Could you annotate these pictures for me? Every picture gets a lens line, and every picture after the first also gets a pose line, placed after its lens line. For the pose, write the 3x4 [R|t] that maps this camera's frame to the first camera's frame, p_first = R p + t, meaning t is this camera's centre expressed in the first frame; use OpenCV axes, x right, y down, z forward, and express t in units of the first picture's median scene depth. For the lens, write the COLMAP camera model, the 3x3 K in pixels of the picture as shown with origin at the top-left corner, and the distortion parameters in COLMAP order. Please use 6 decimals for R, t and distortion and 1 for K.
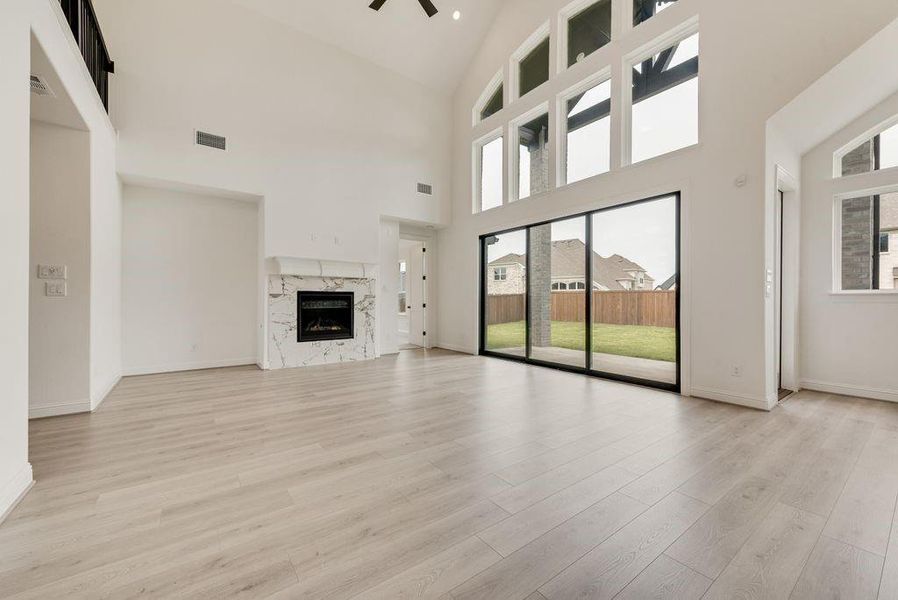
lens RADIAL K [[355.7, 0, 444.7], [0, 355.7, 303.3], [0, 0, 1]] dist [0.008595, -0.001868]
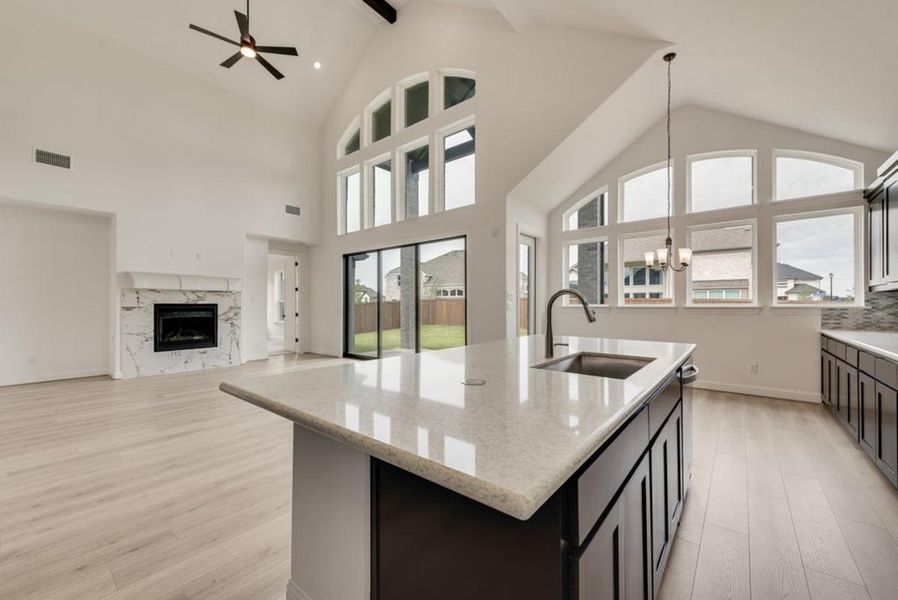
lens RADIAL K [[355.7, 0, 449.3], [0, 355.7, 306.1], [0, 0, 1]] dist [0.008595, -0.001868]
pose [[0.967594, -0.003642, 0.252485, 0.154231], [0.004576, 0.999985, -0.003110, -0.018438], [-0.252470, 0.004165, 0.967596, -0.232906]]
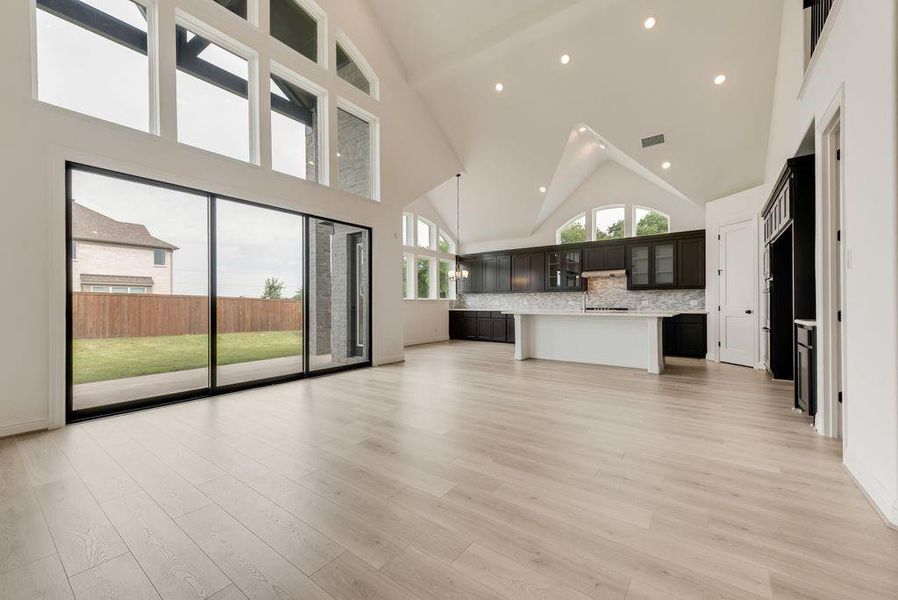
lens RADIAL K [[355.7, 0, 455.1], [0, 355.7, 299.1], [0, 0, 1]] dist [0.008595, -0.001868]
pose [[-0.310144, 0.010284, 0.950634, -0.551343], [0.008948, 0.999929, -0.007898, -0.005191], [-0.950647, 0.006057, -0.310214, 0.745529]]
